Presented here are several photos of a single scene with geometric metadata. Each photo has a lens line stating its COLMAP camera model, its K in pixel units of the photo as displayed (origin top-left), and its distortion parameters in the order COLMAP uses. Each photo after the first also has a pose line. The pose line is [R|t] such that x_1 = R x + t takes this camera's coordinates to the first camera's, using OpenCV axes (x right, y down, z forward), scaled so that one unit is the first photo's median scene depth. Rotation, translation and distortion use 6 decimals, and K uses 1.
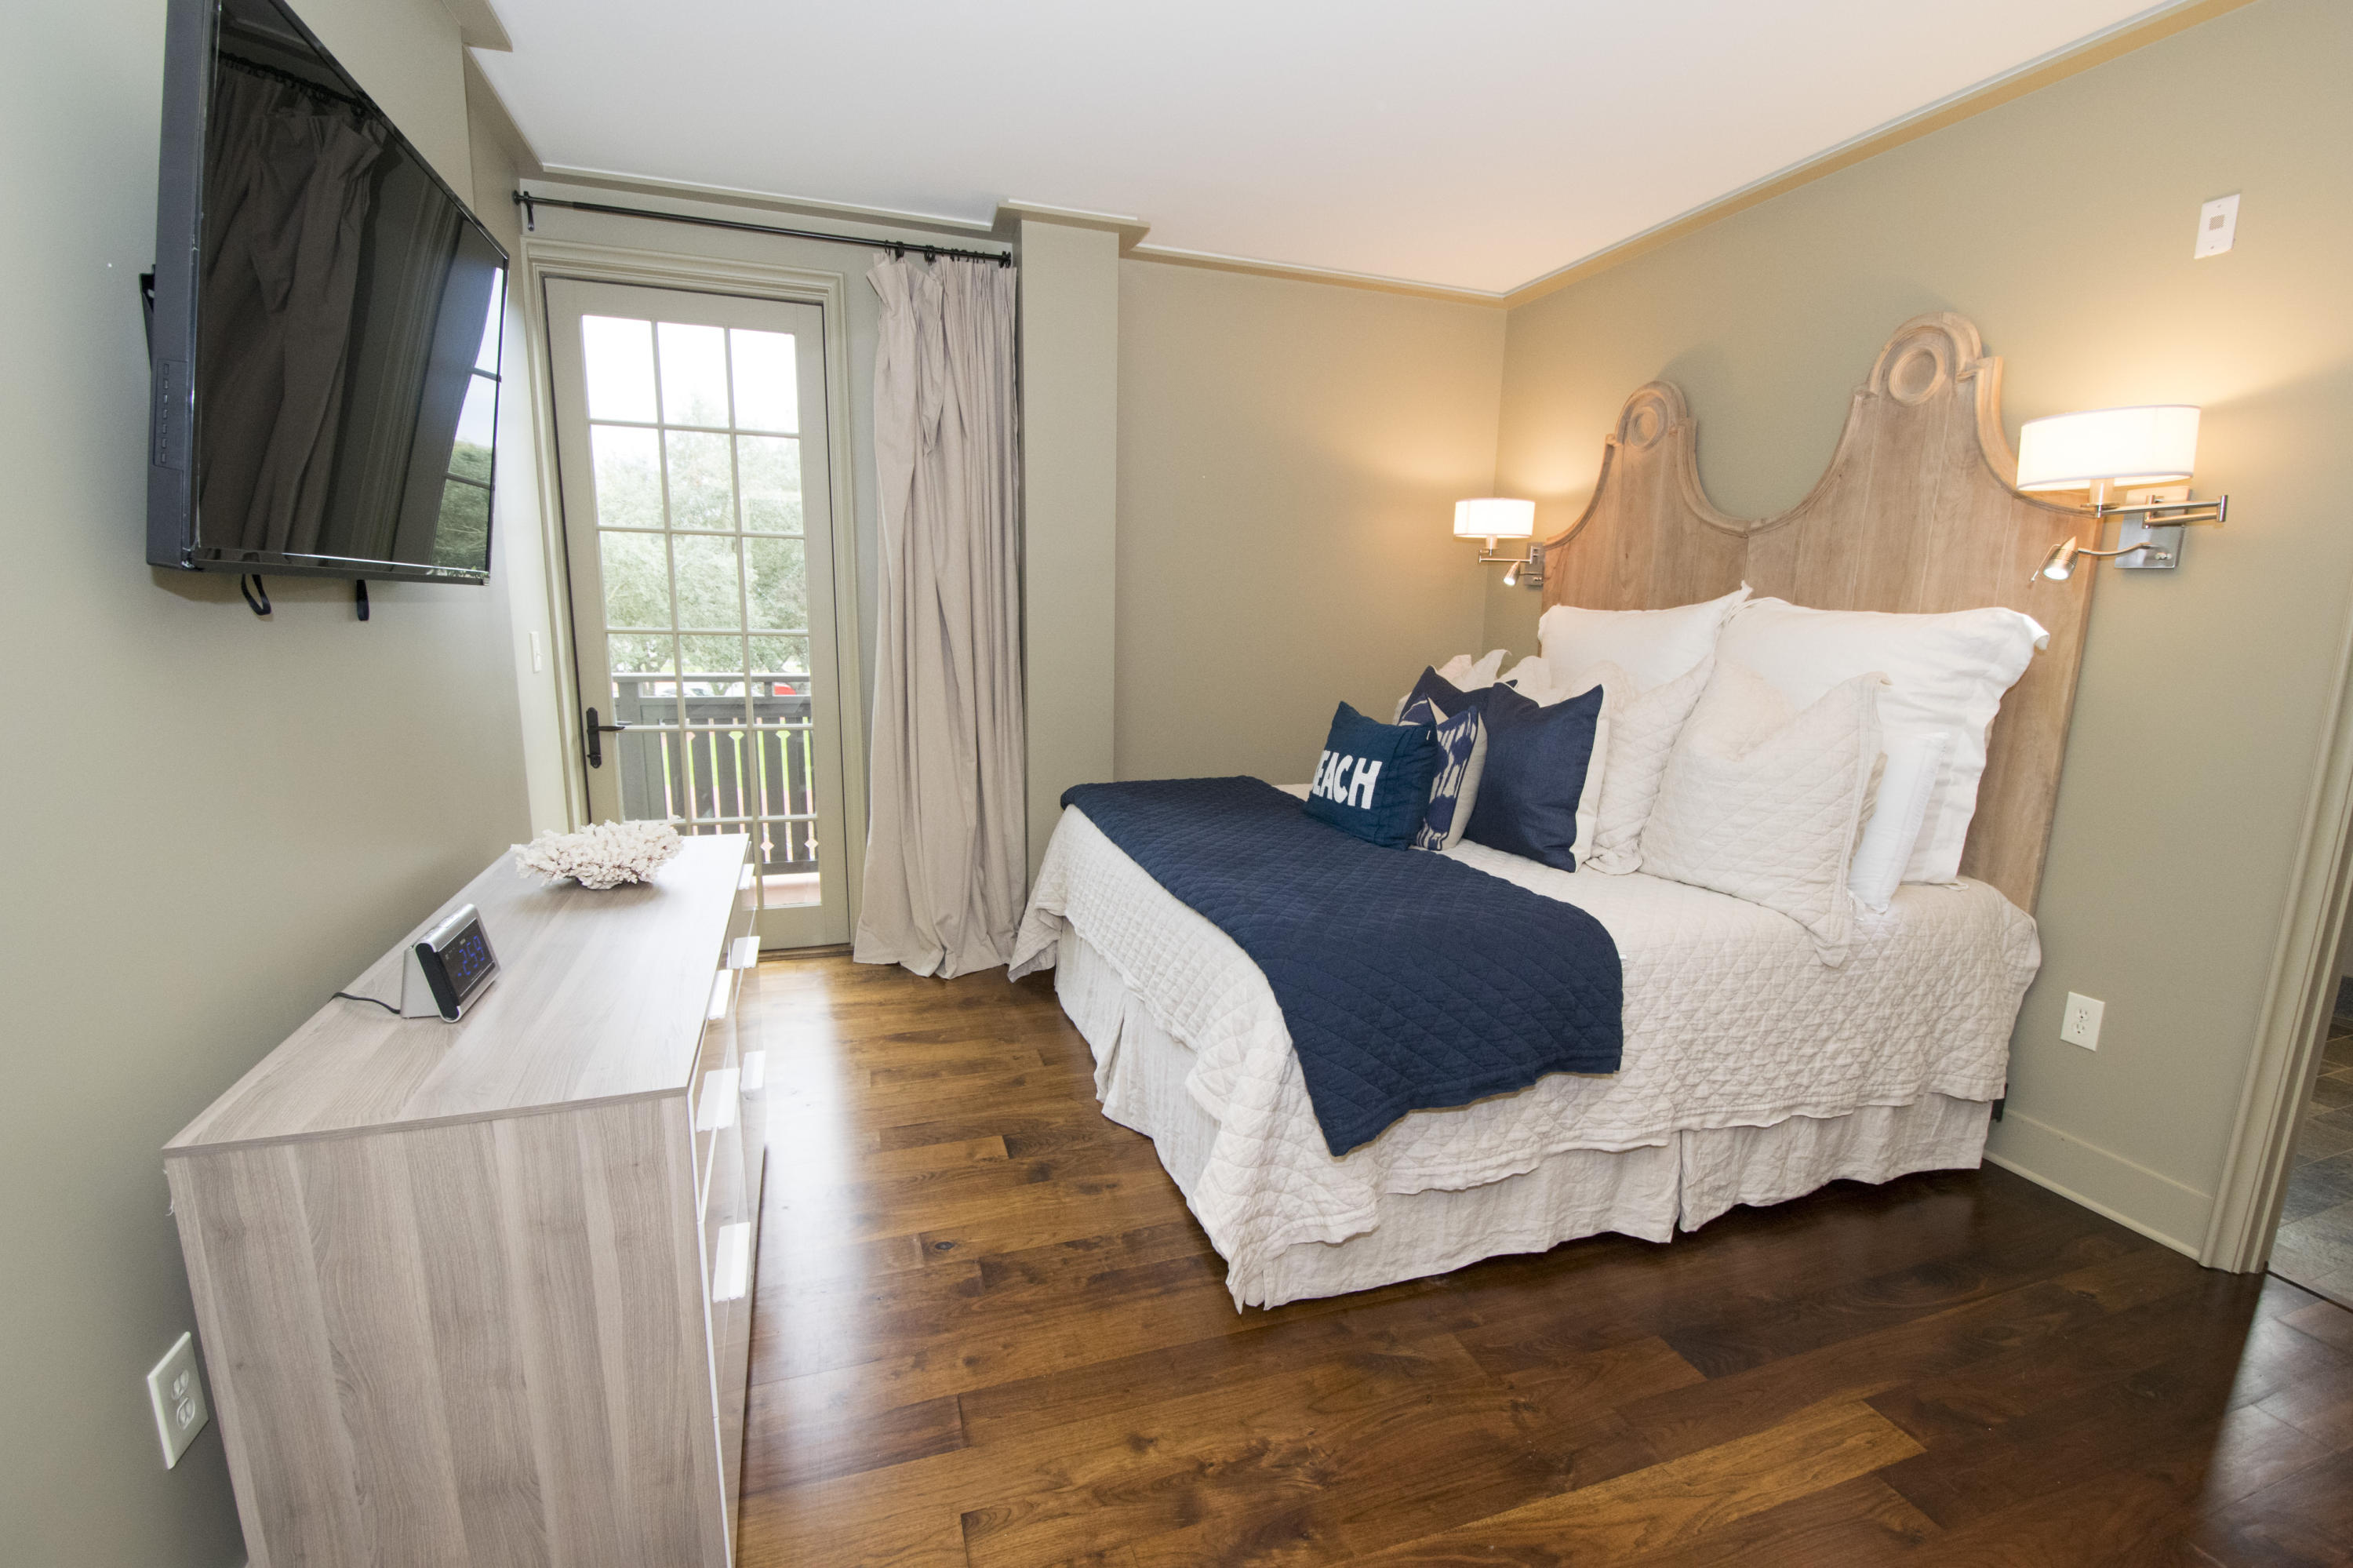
lens RADIAL K [[1037.9, 0, 1187.8], [0, 1037.9, 796.1], [0, 0, 1]] dist [0.004895, -0.014819]
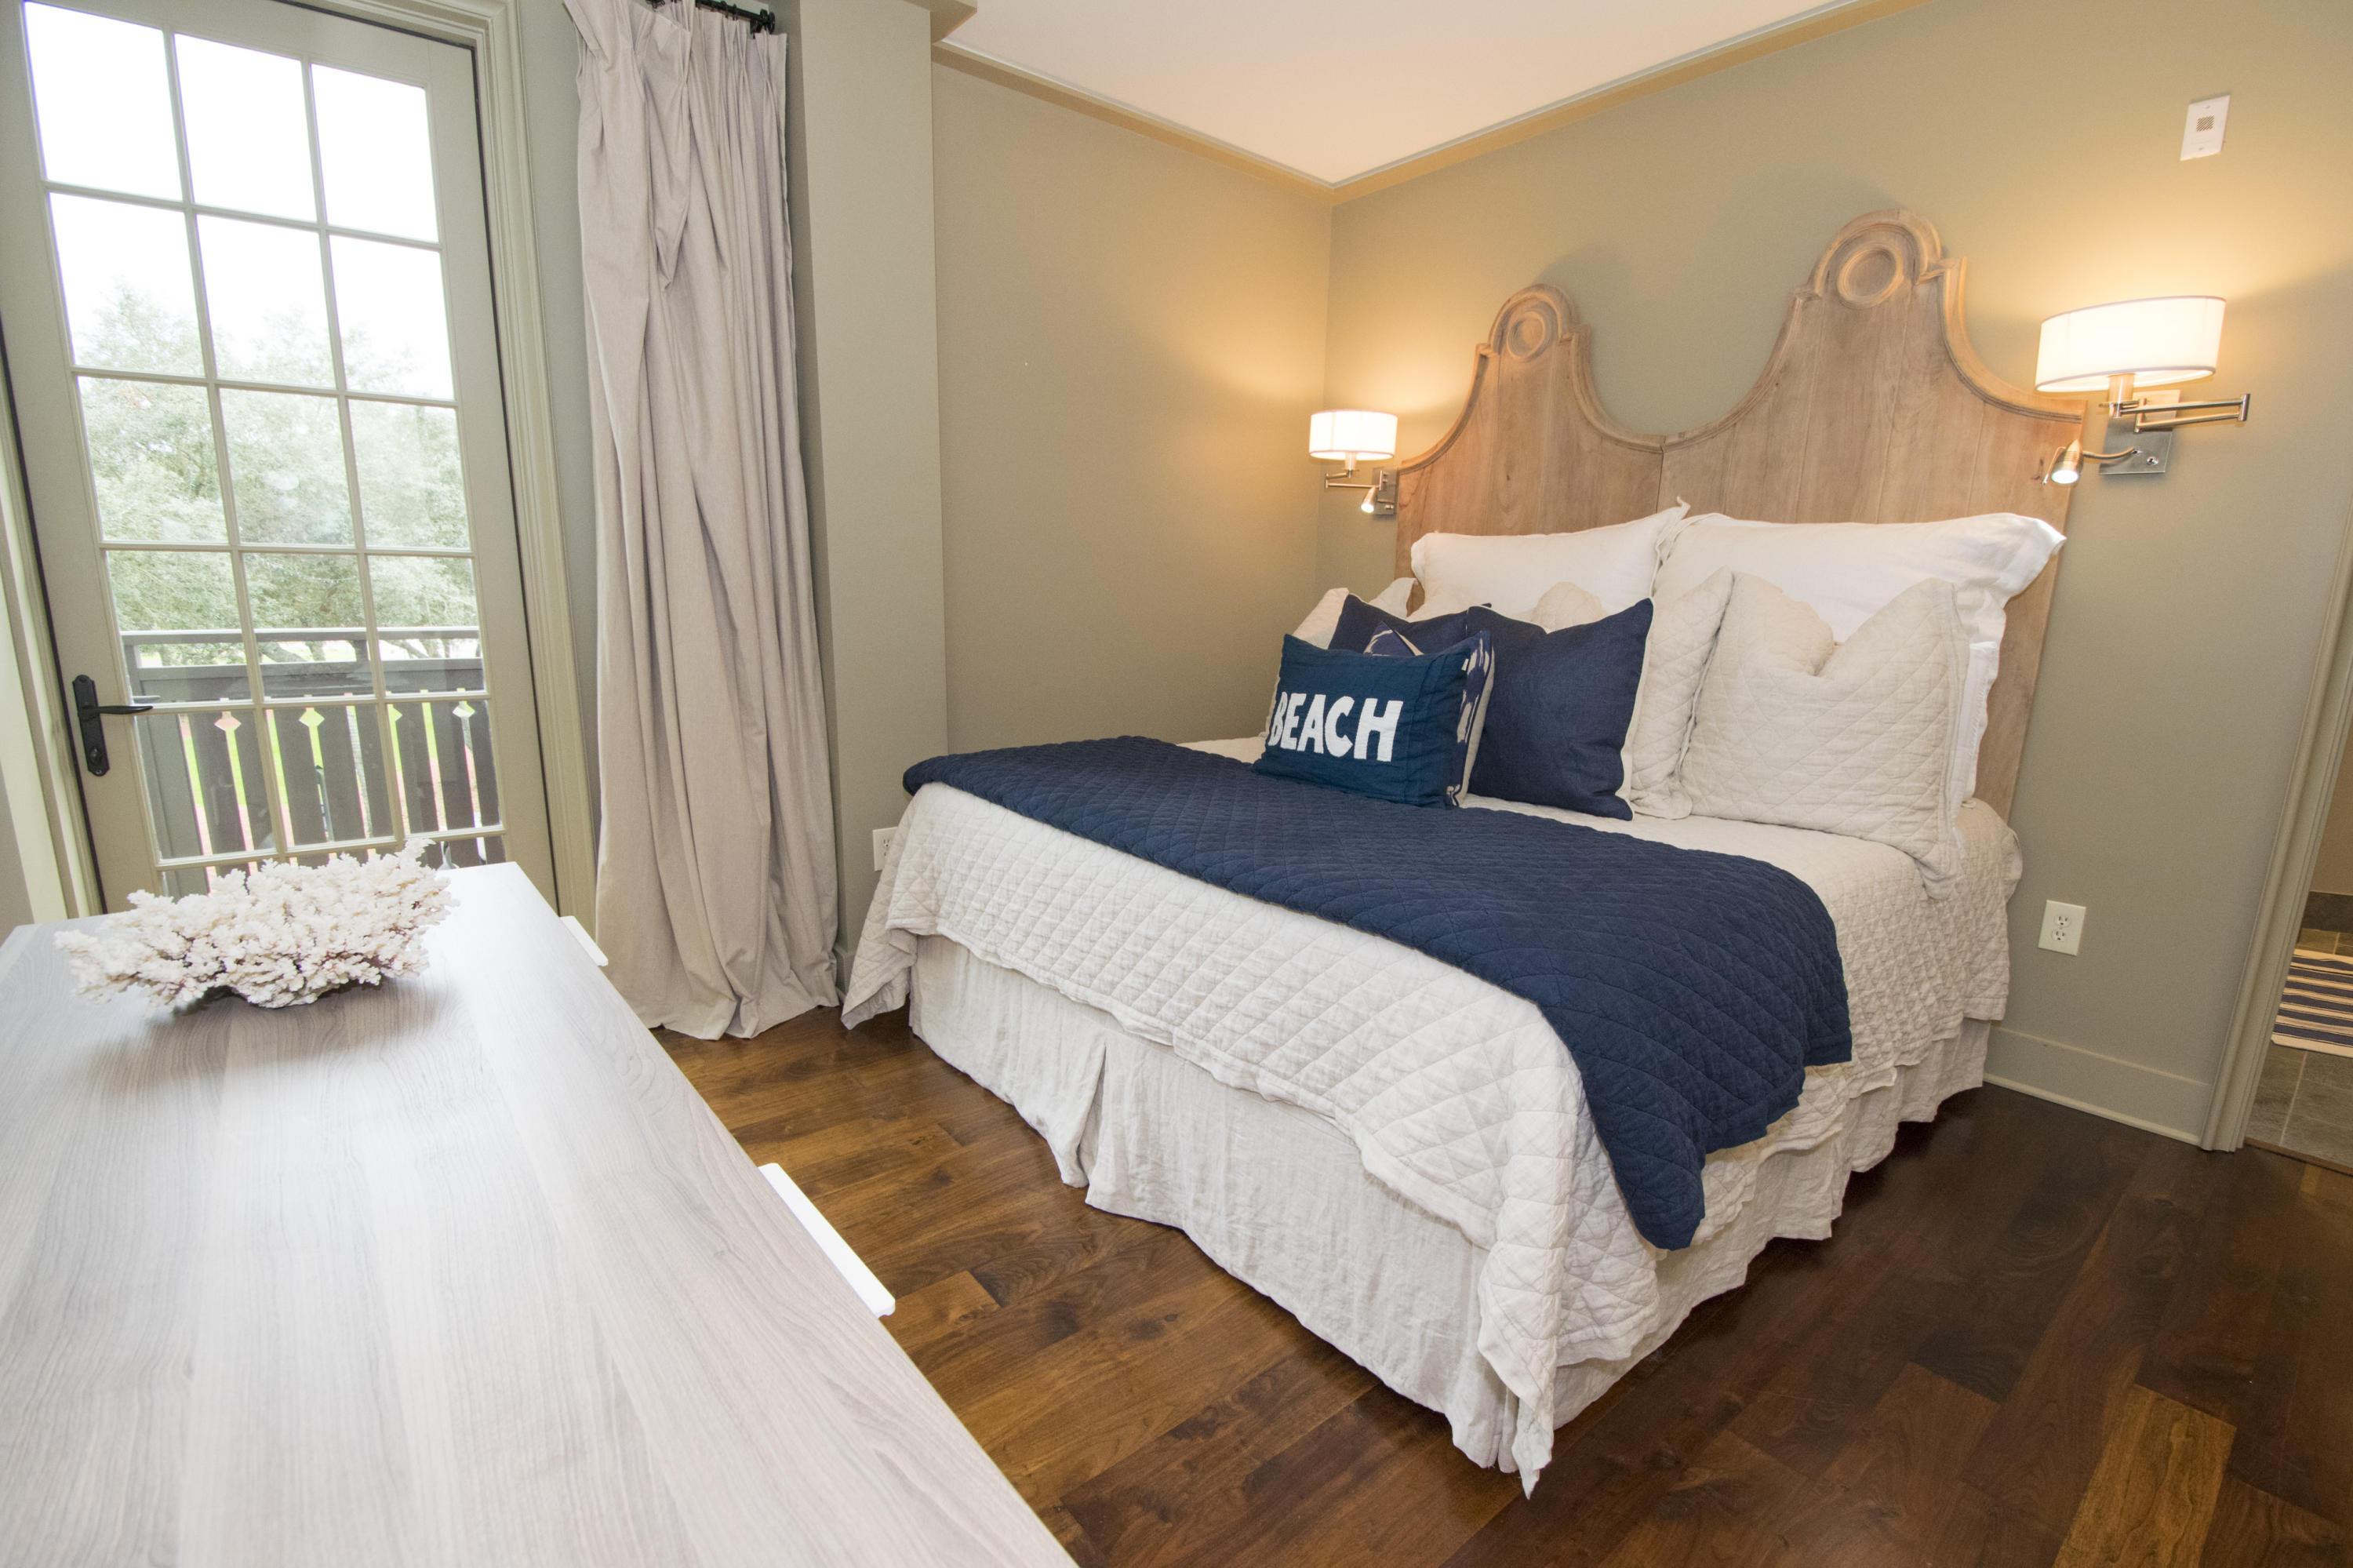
lens RADIAL K [[1037.9, 0, 1185.5], [0, 1037.9, 801.5], [0, 0, 1]] dist [0.004895, -0.014819]
pose [[0.937315, -0.069941, 0.341394, -0.250996], [0.059307, 0.997377, 0.041502, 0.001006], [-0.343401, -0.018654, 0.939004, 0.312079]]
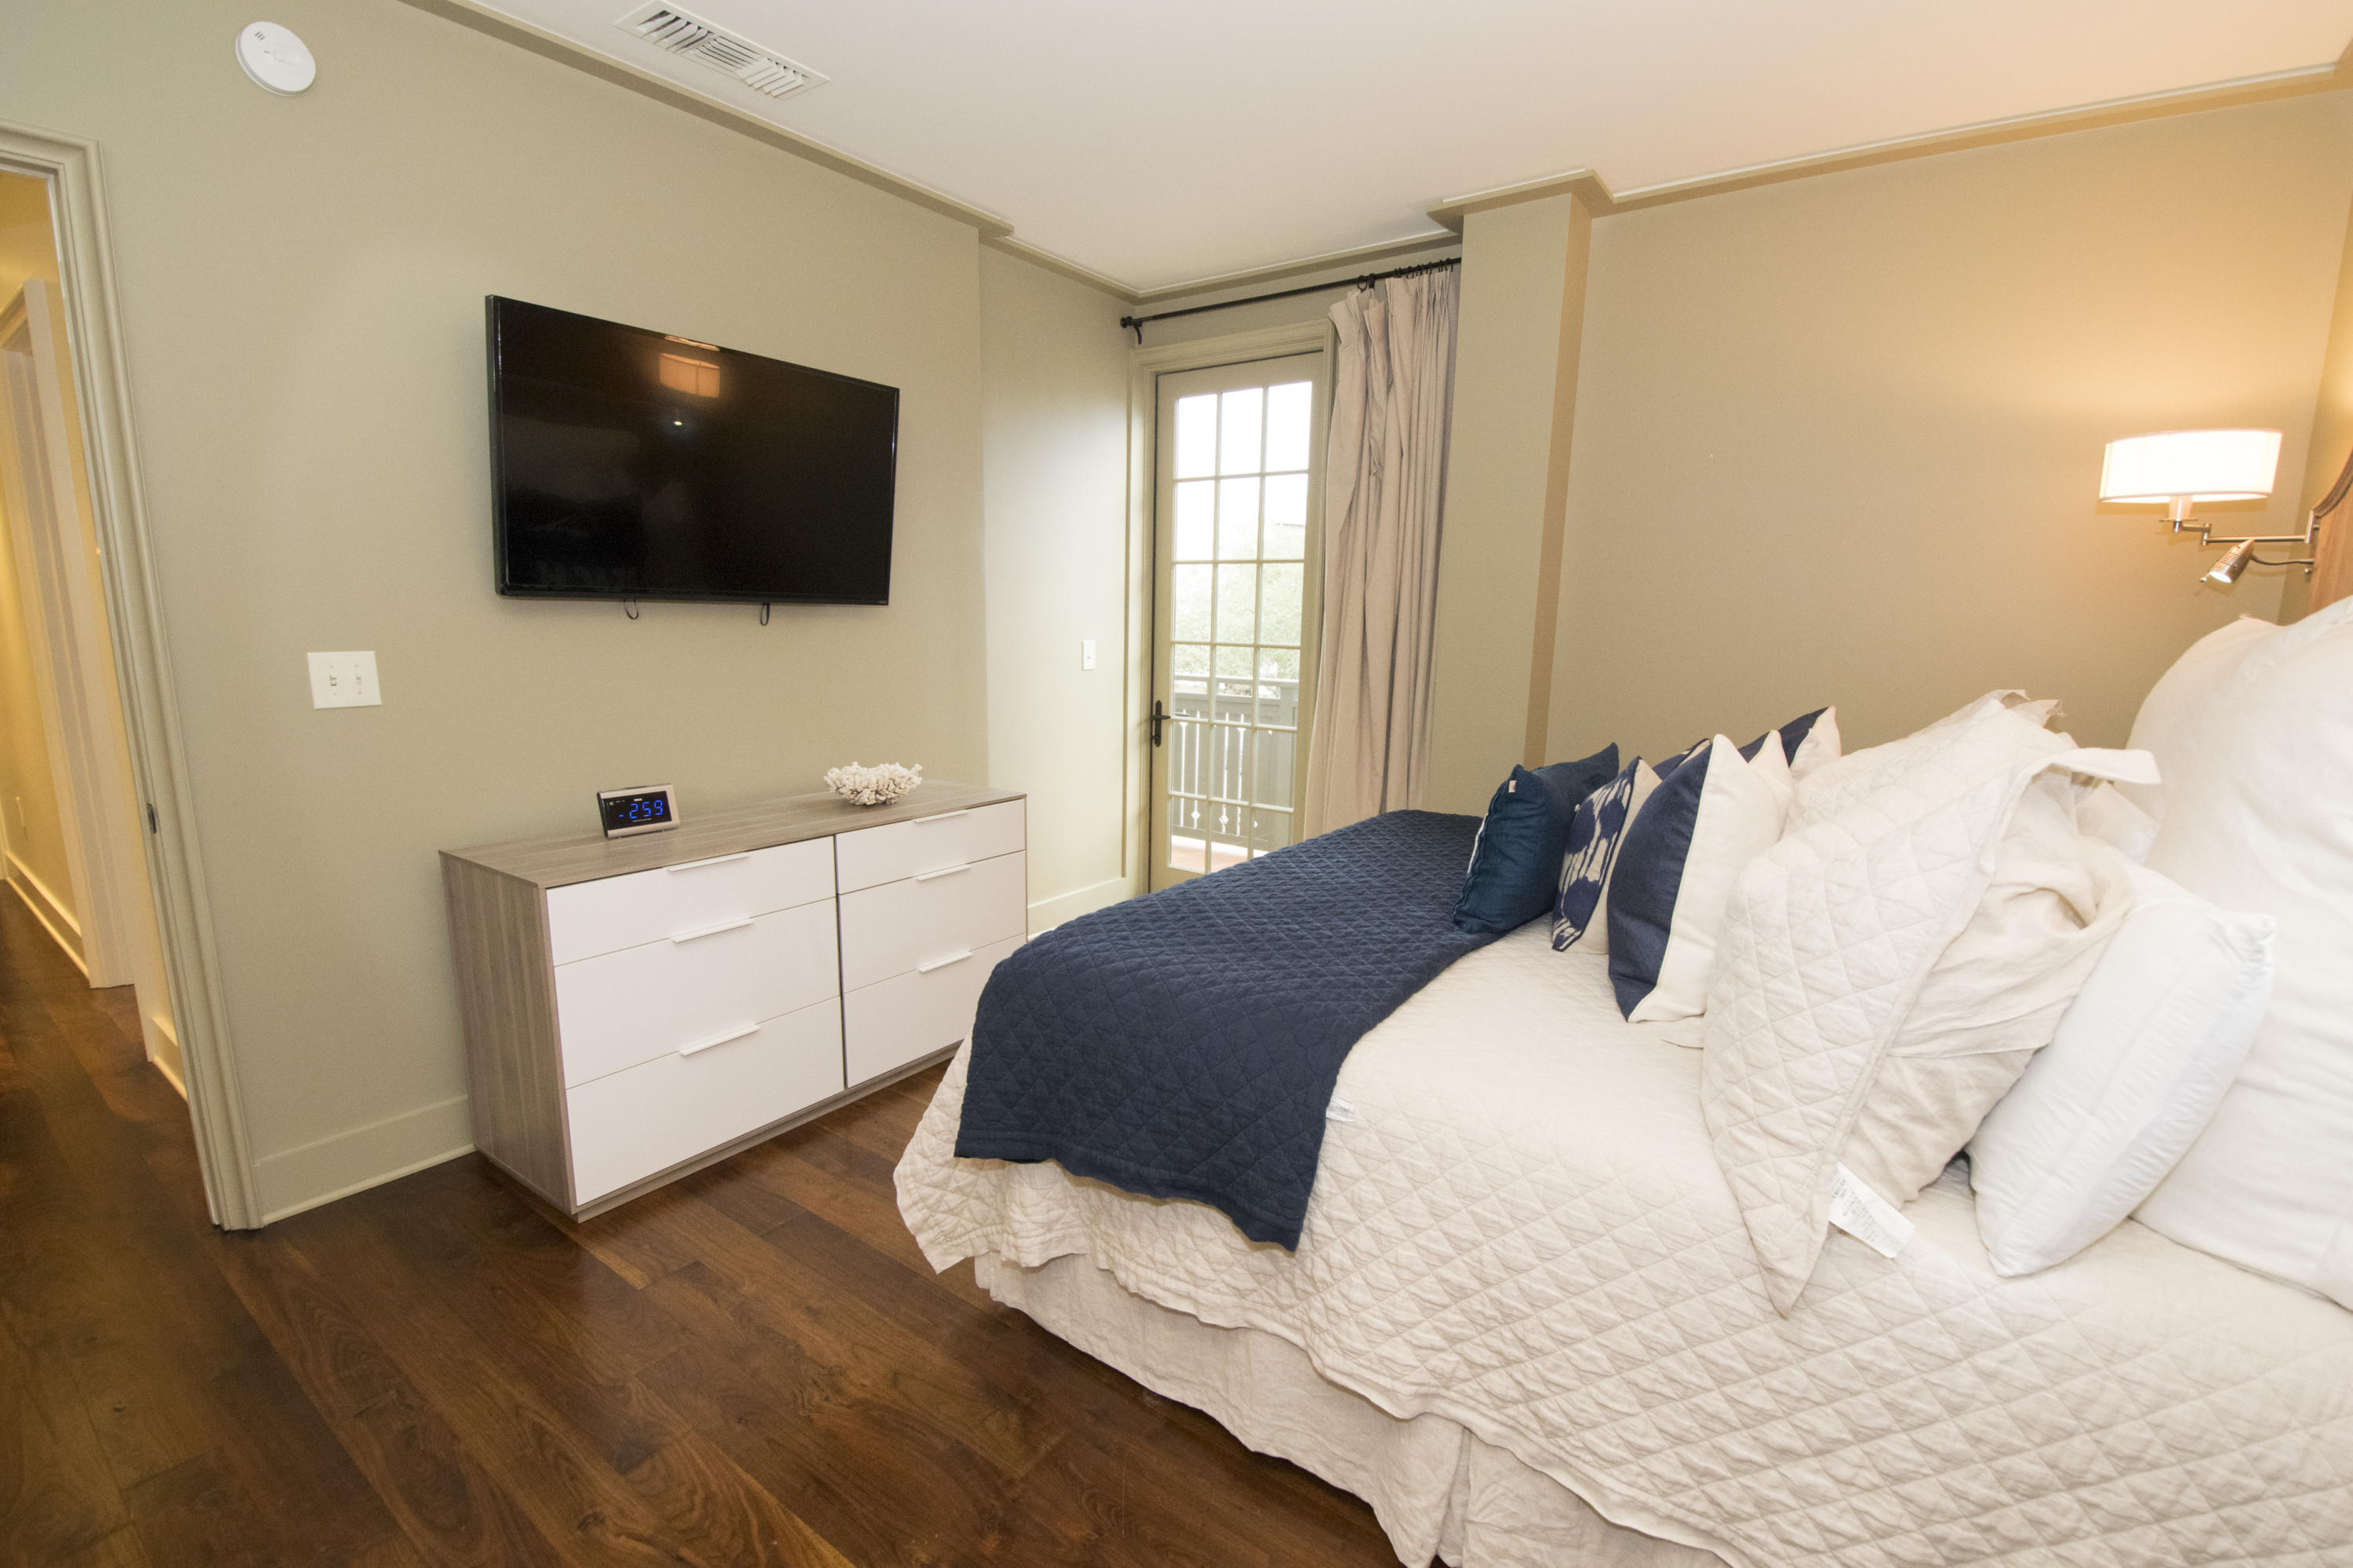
lens RADIAL K [[1037.9, 0, 1183.7], [0, 1037.9, 787.8], [0, 0, 1]] dist [0.004895, -0.014819]
pose [[0.576568, 0.125674, -0.807326, 0.687024], [-0.149069, 0.987695, 0.047291, -0.056784], [0.803335, 0.093080, 0.588208, 0.366716]]
